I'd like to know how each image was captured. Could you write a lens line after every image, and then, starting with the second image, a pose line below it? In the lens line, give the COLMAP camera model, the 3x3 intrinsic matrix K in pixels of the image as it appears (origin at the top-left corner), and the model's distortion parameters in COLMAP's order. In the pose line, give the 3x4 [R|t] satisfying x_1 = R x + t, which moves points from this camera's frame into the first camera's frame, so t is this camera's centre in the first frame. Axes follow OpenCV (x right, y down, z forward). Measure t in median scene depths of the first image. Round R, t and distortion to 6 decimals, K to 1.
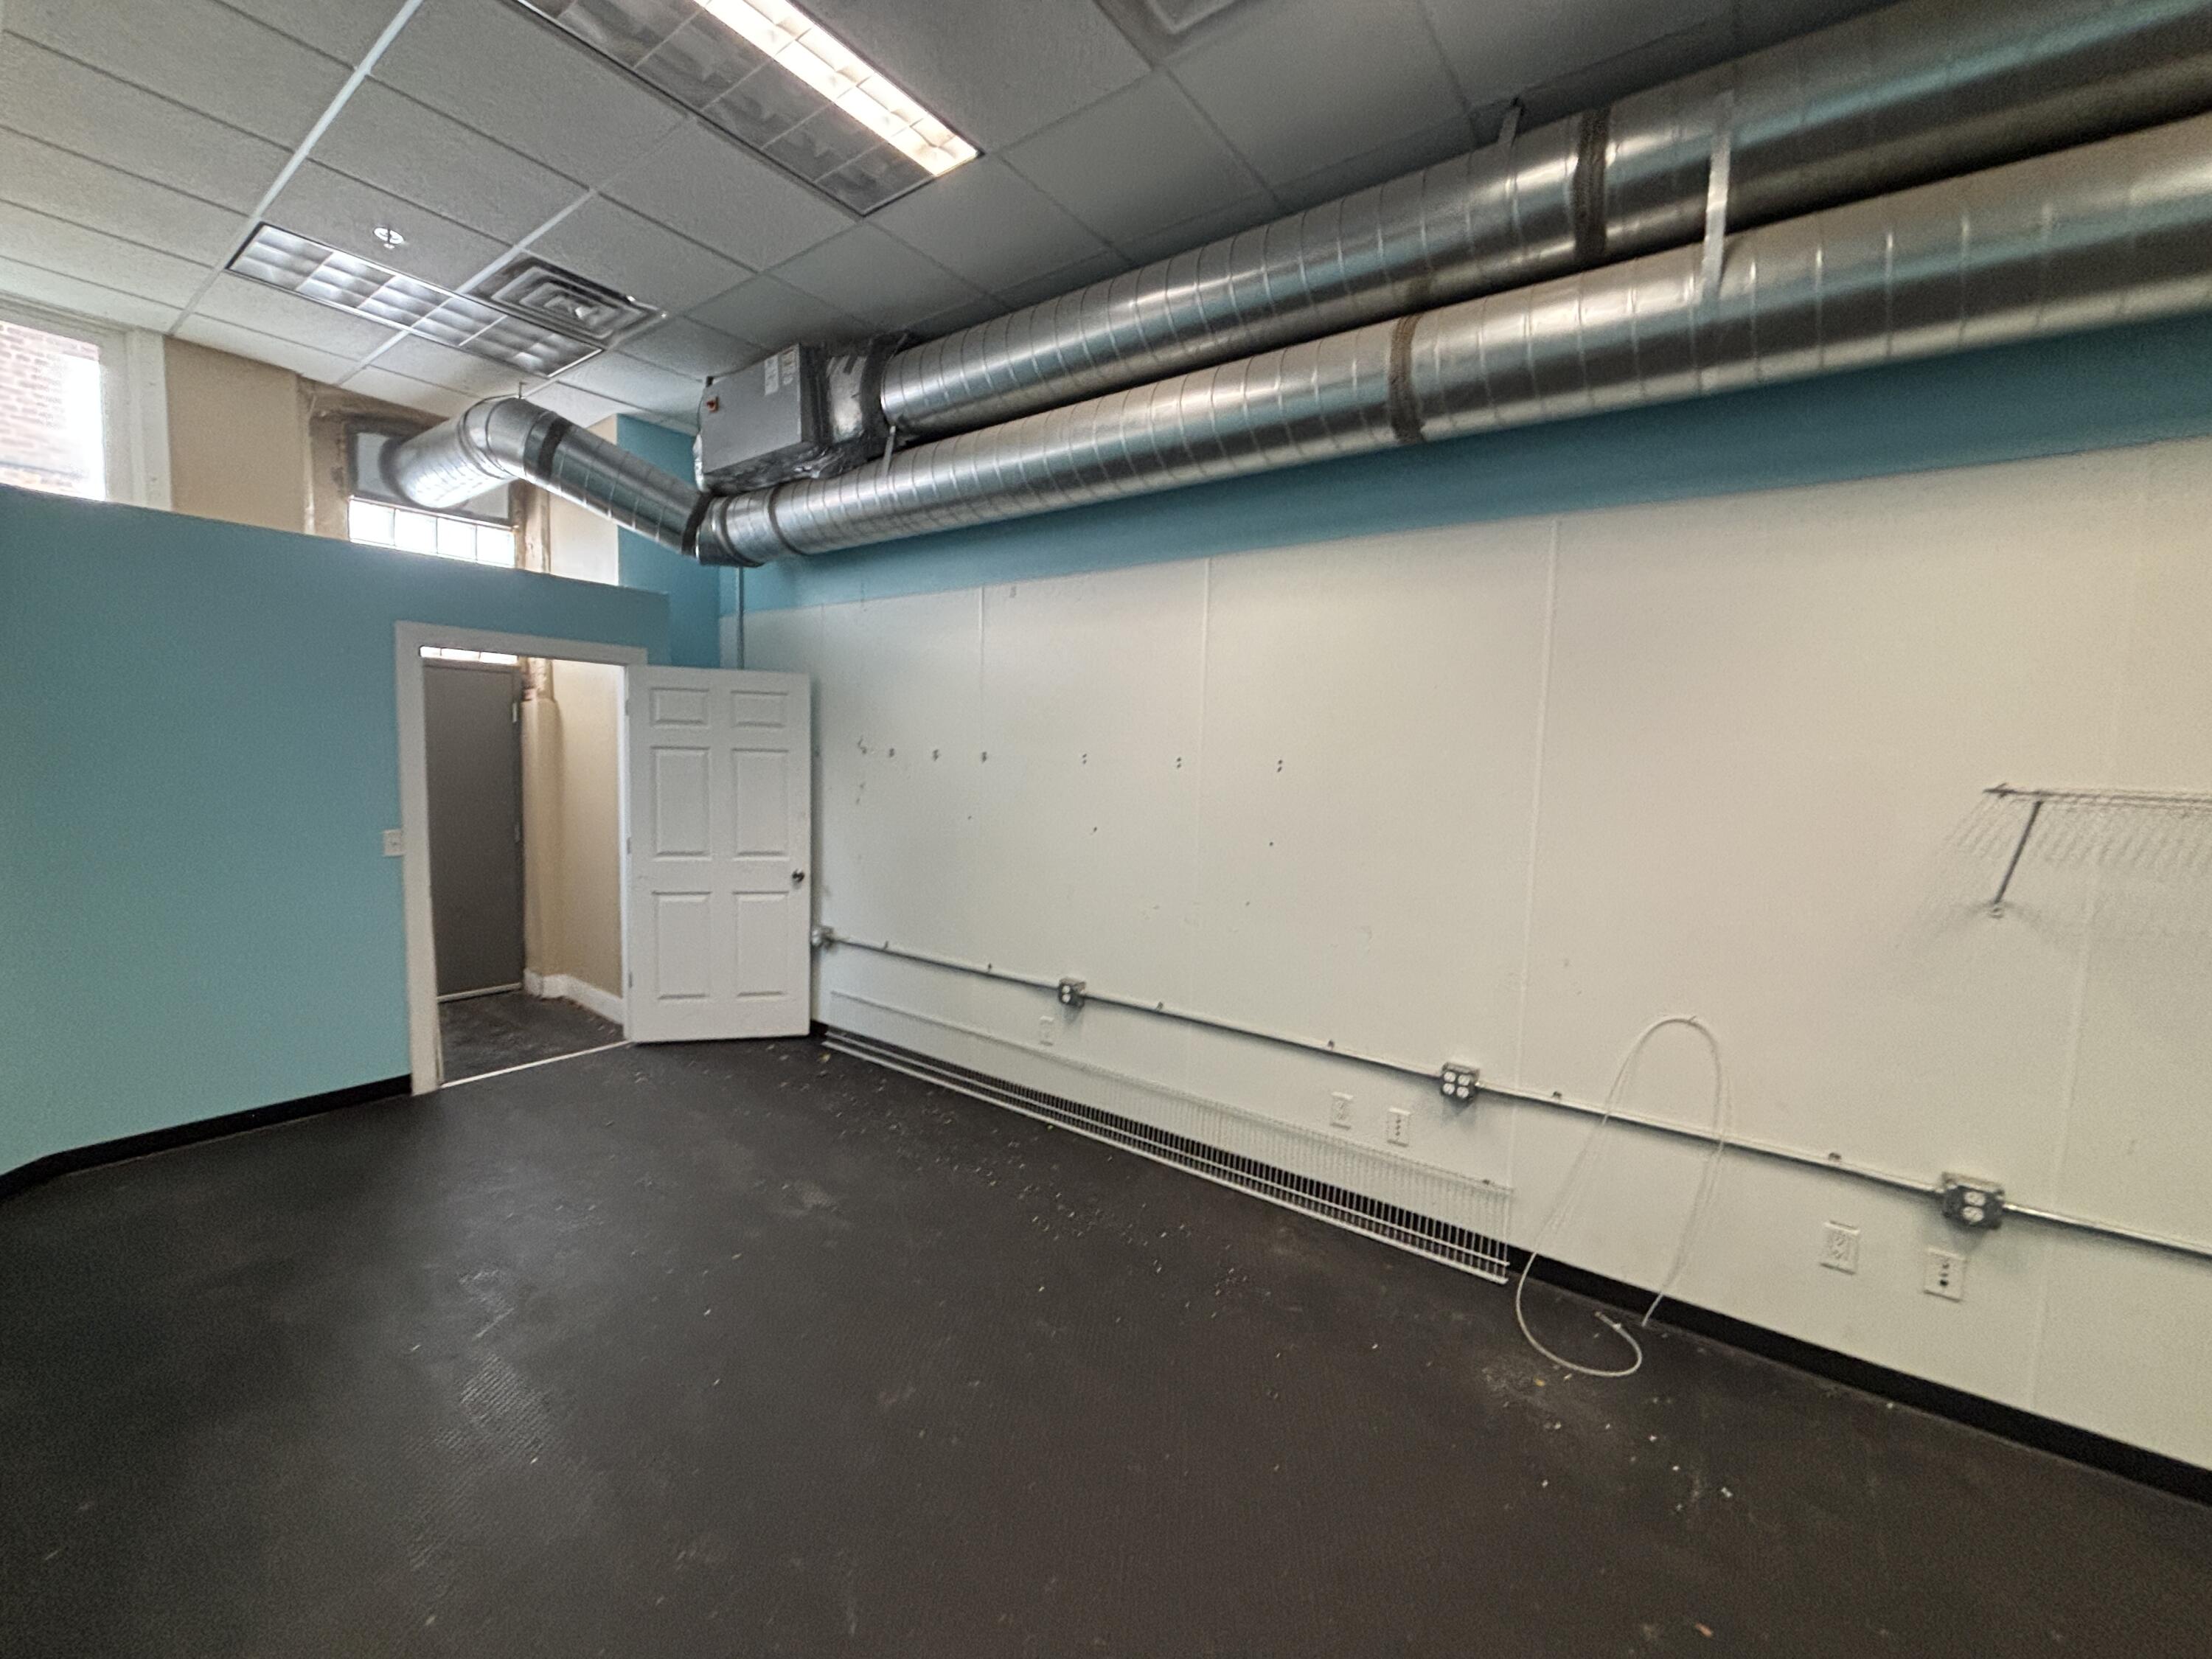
lens RADIAL K [[897.0, 0, 1106.0], [0, 897.0, 825.1], [0, 0, 1]] dist [0.001301, 0.000754]
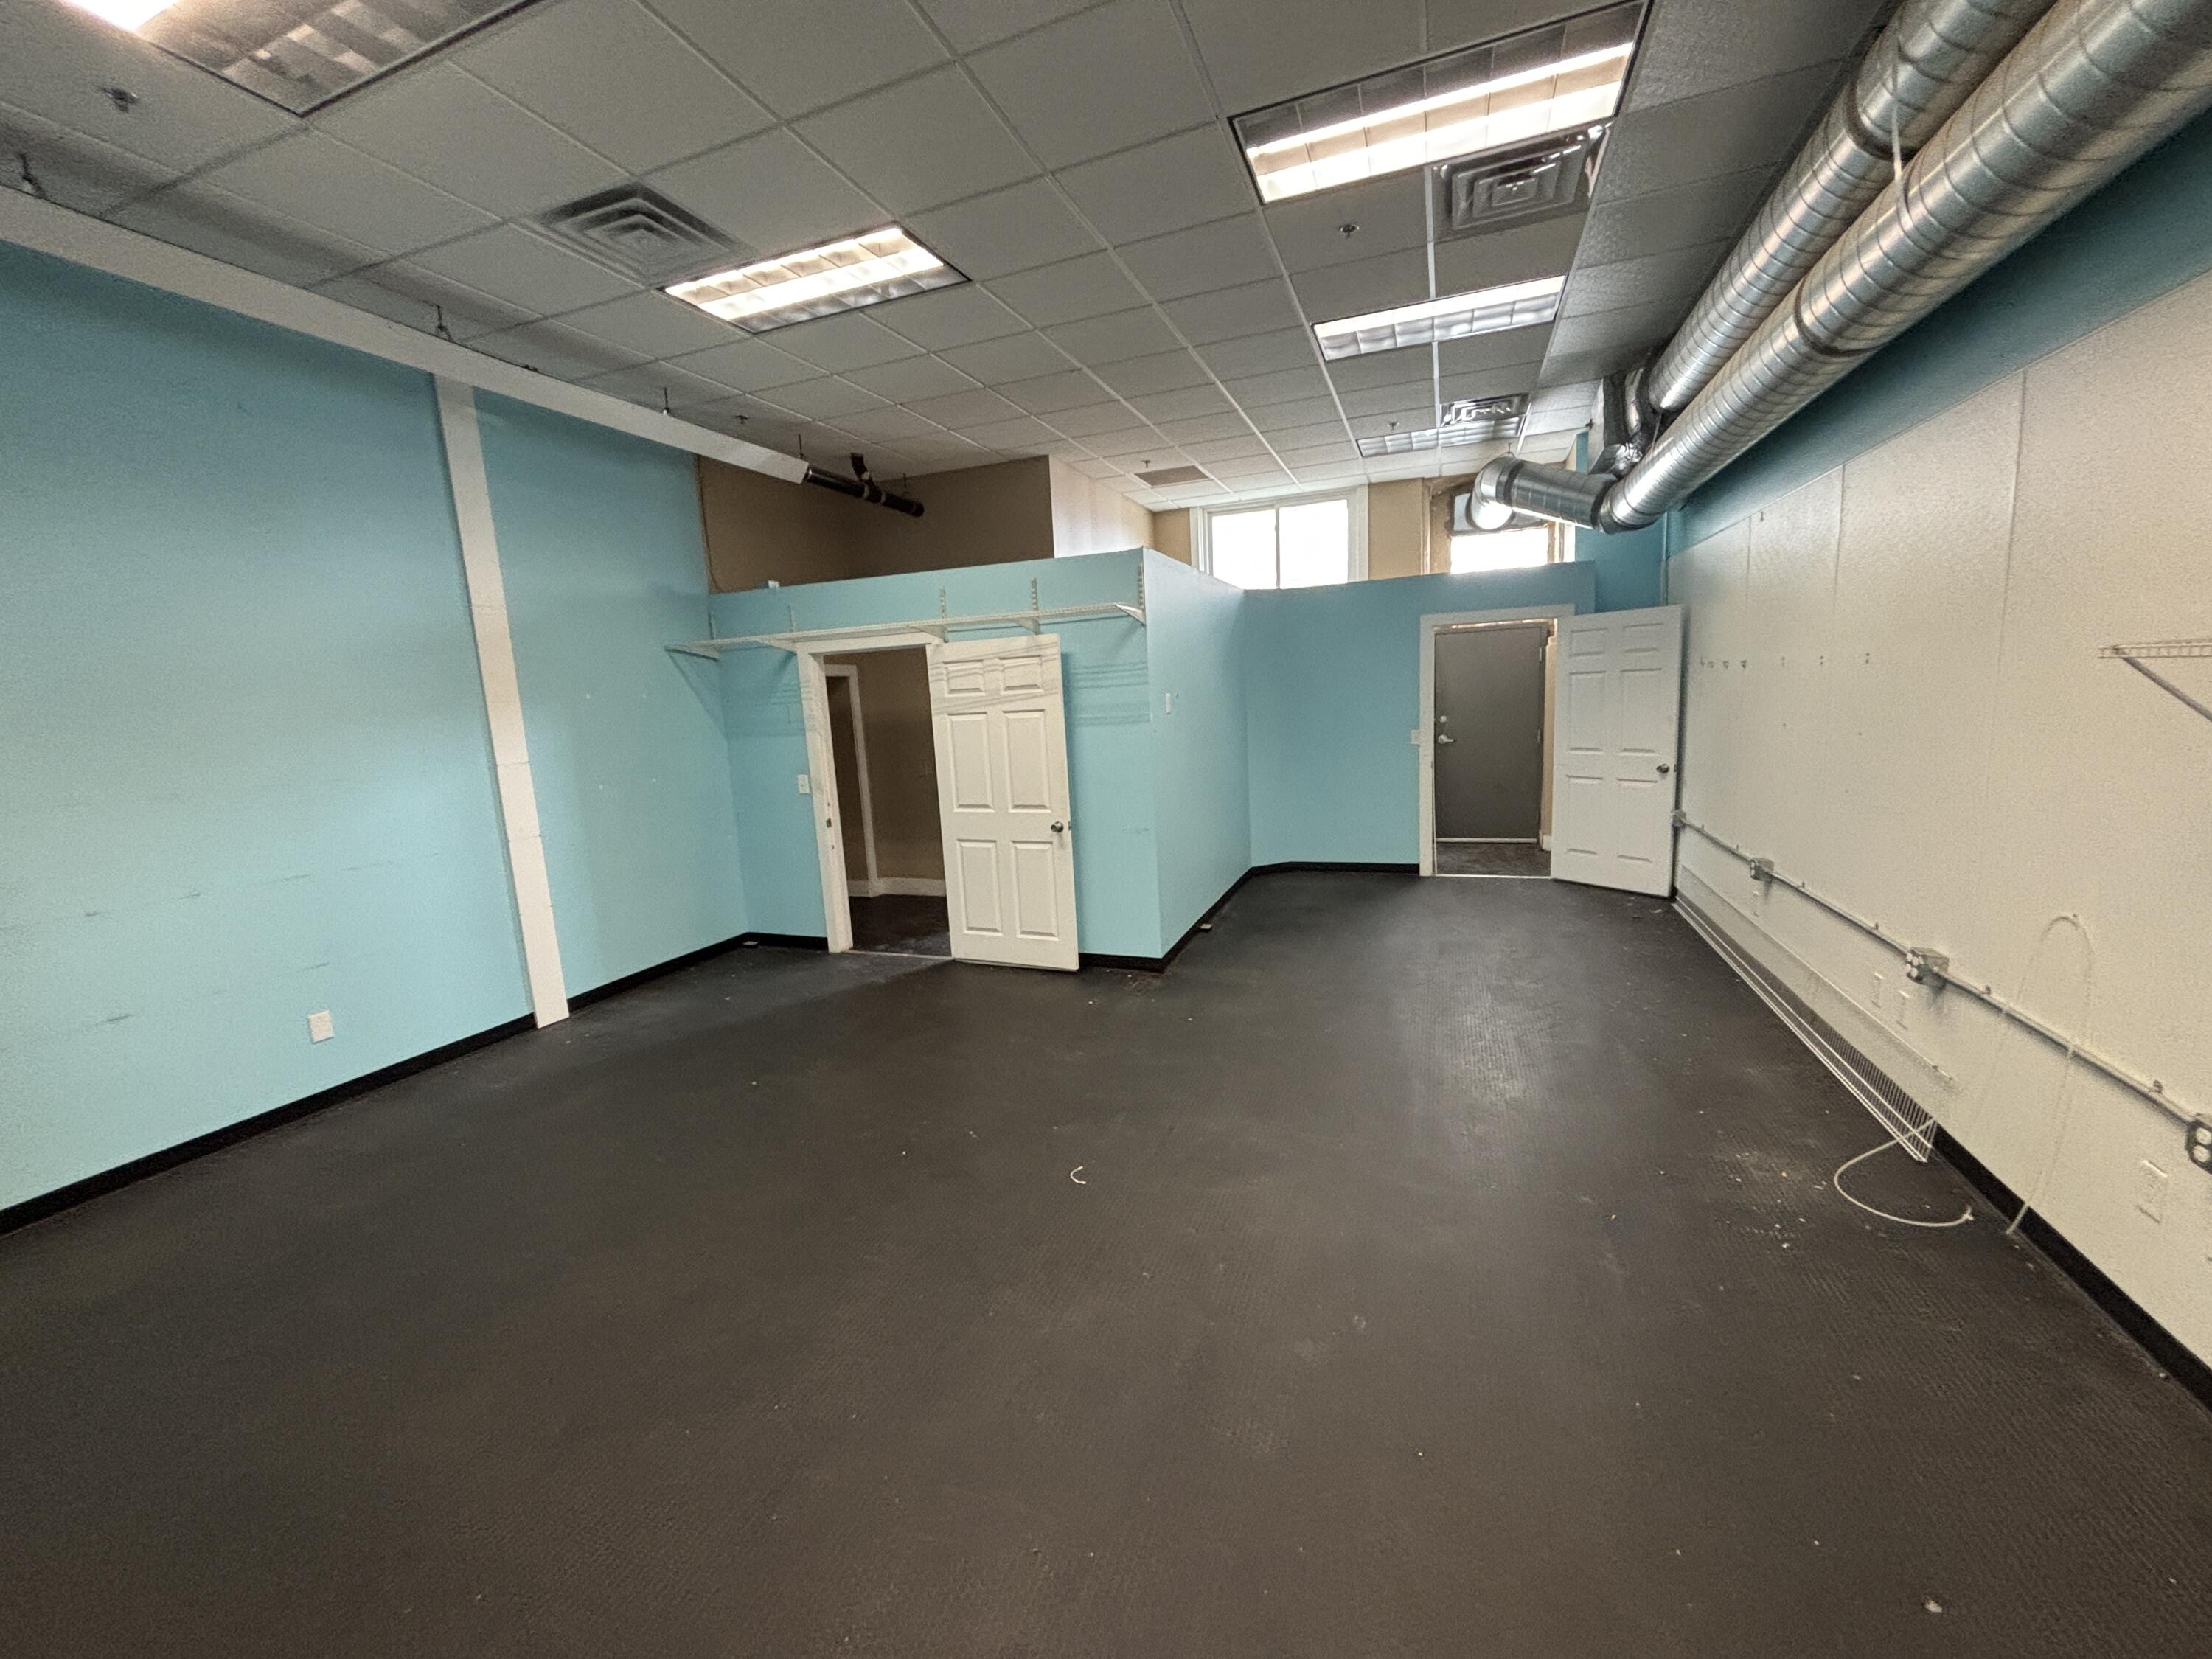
lens RADIAL K [[897.0, 0, 1101.3], [0, 897.0, 833.3], [0, 0, 1]] dist [0.001301, 0.000754]
pose [[0.263535, 0.102030, -0.959239, 0.716623], [-0.013527, 0.994684, 0.102083, 0.031171], [0.964555, -0.013927, 0.263514, -0.100411]]
